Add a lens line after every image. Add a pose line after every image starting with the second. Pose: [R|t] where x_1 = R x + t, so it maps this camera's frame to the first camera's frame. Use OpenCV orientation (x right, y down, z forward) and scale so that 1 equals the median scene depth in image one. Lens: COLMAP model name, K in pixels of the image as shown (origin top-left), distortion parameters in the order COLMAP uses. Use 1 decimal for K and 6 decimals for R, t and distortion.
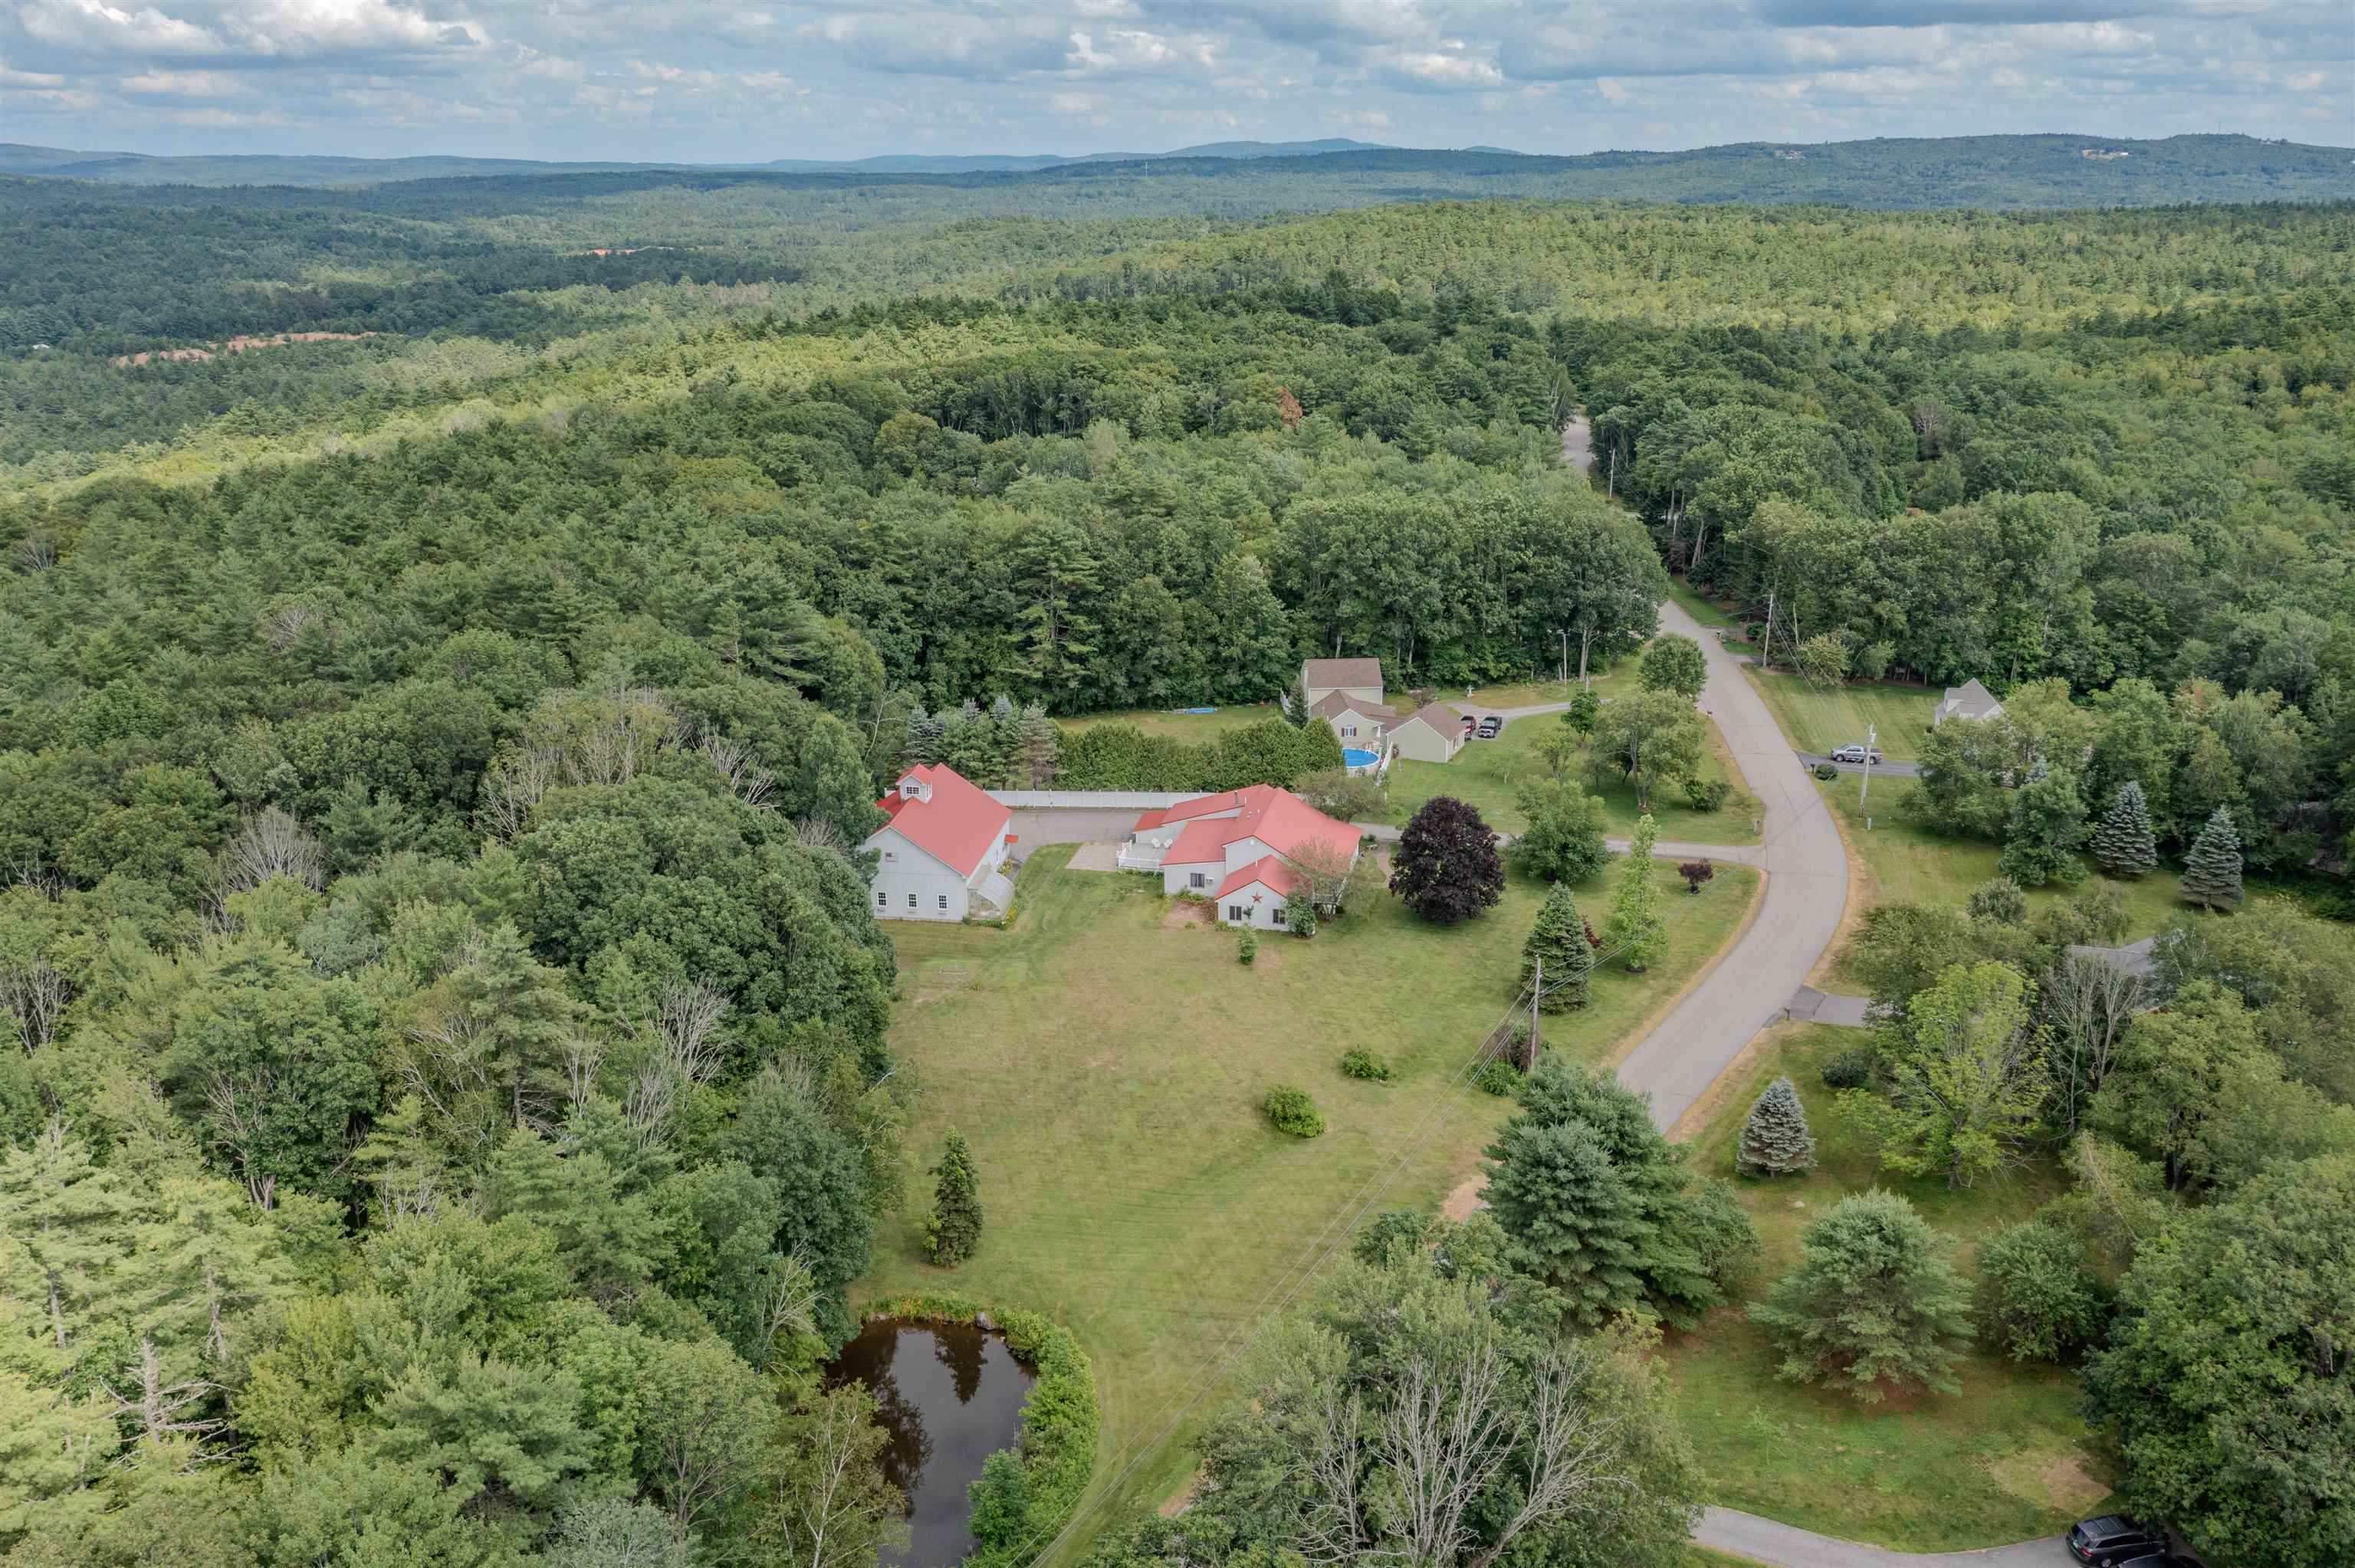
lens RADIAL K [[1888.9, 0, 1168.1], [0, 1888.9, 781.3], [0, 0, 1]] dist [-0.001694, -0.000056]
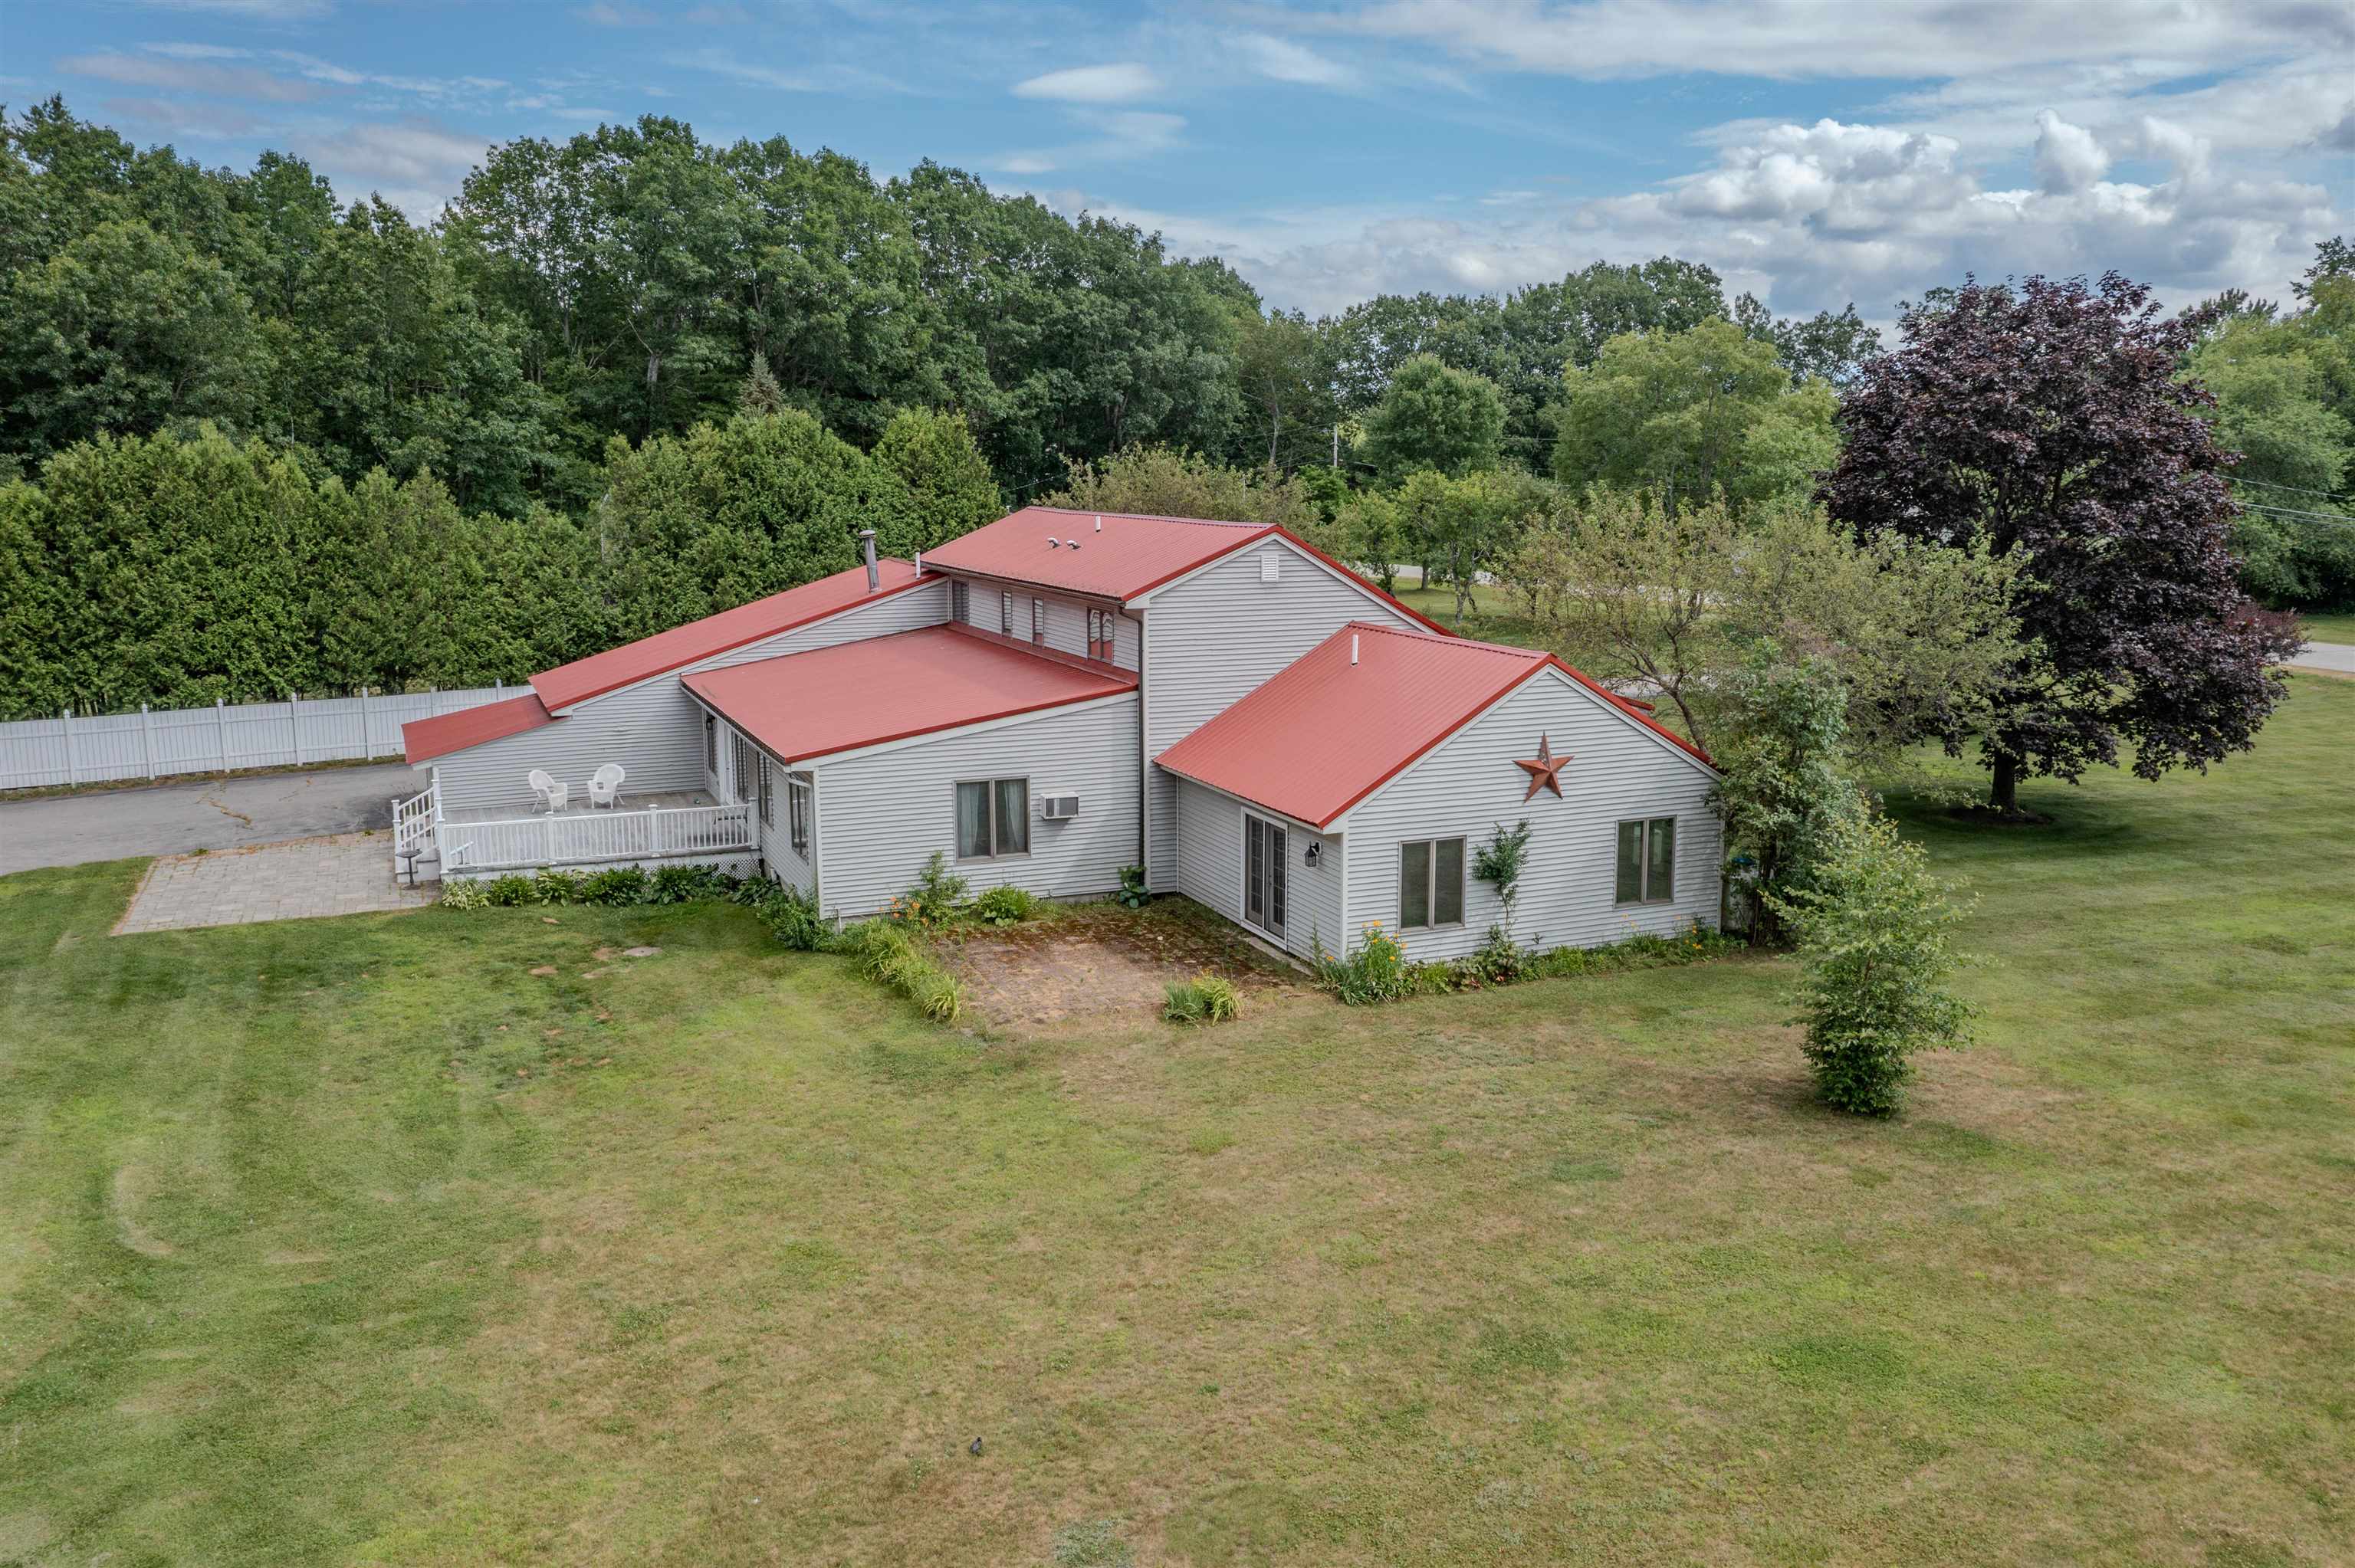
lens RADIAL K [[1863.9, 0, 1182.2], [0, 1863.9, 793.3], [0, 0, 1]] dist [-0.024266, 0.016617]
pose [[0.811422, -0.097091, 0.576340, -0.078370], [0.177717, 0.980400, -0.085046, 0.070919], [-0.556787, 0.171434, 0.812772, 0.857715]]
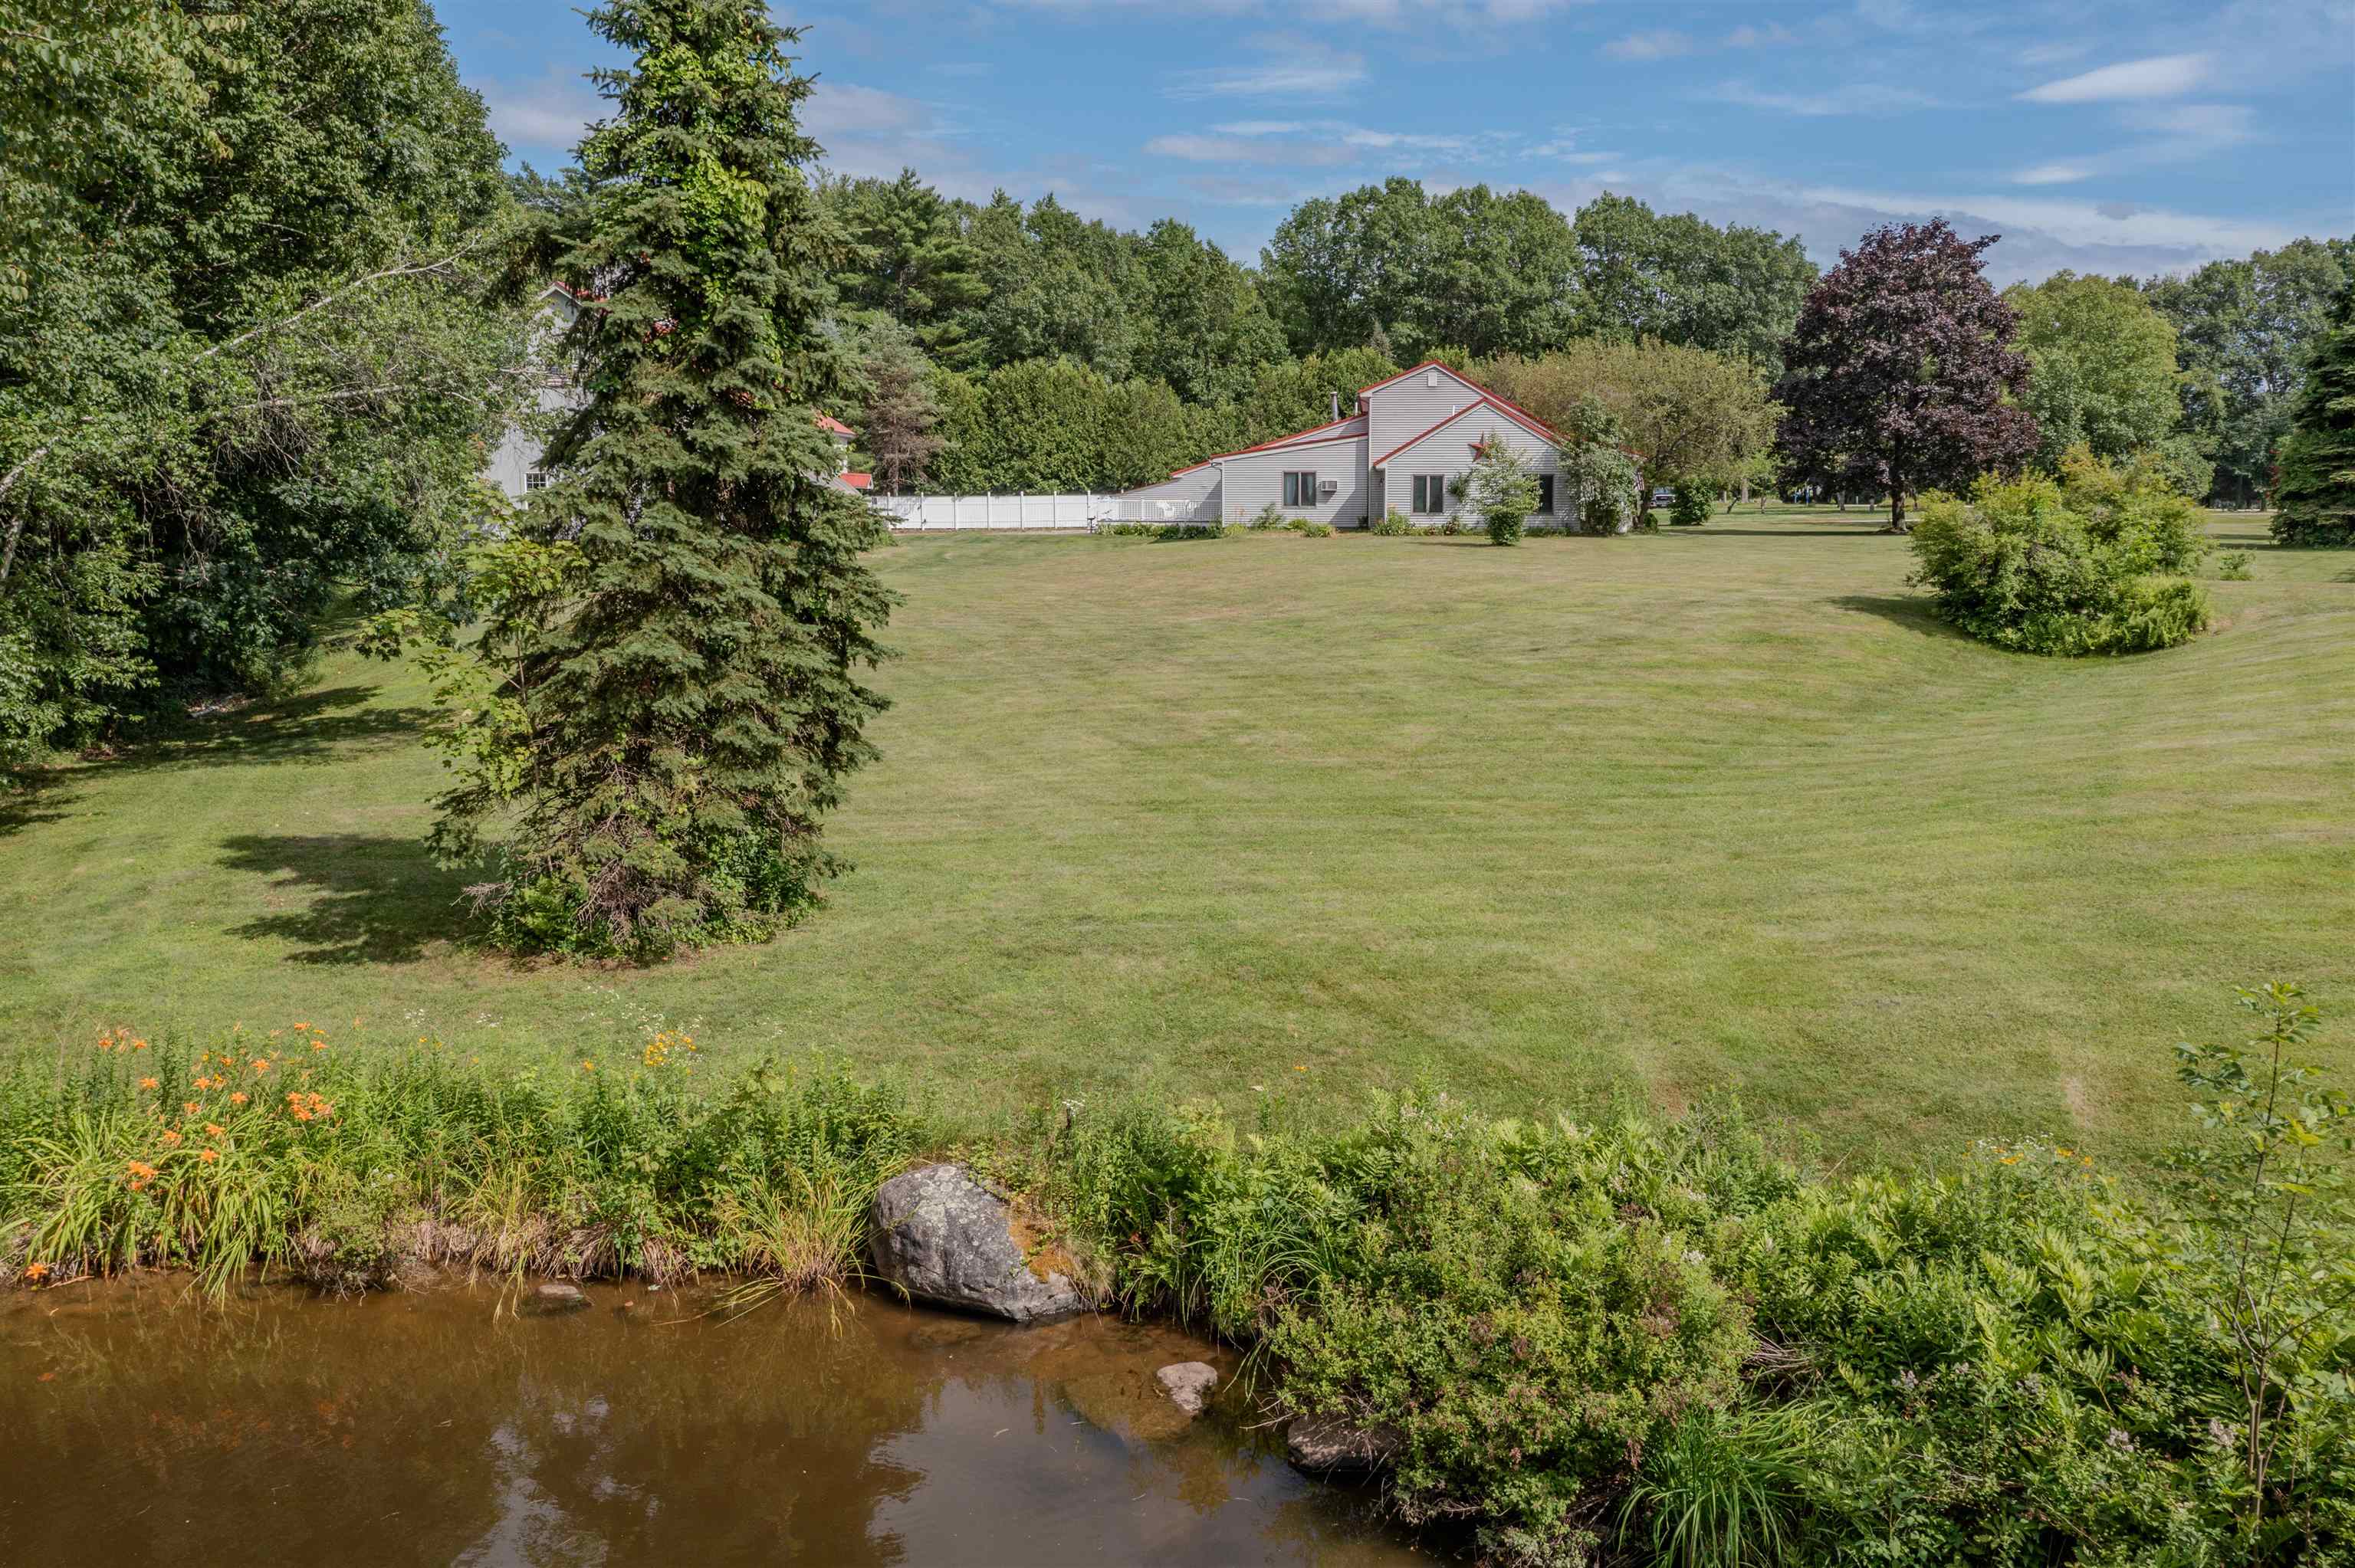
lens RADIAL K [[1863.9, 0, 1200.2], [0, 1863.9, 781.2], [0, 0, 1]] dist [-0.024266, 0.016617]
pose [[0.990780, -0.014698, 0.134681, -0.067042], [0.036625, 0.986141, -0.161817, 0.190720], [-0.130436, 0.165258, 0.977587, 0.612243]]
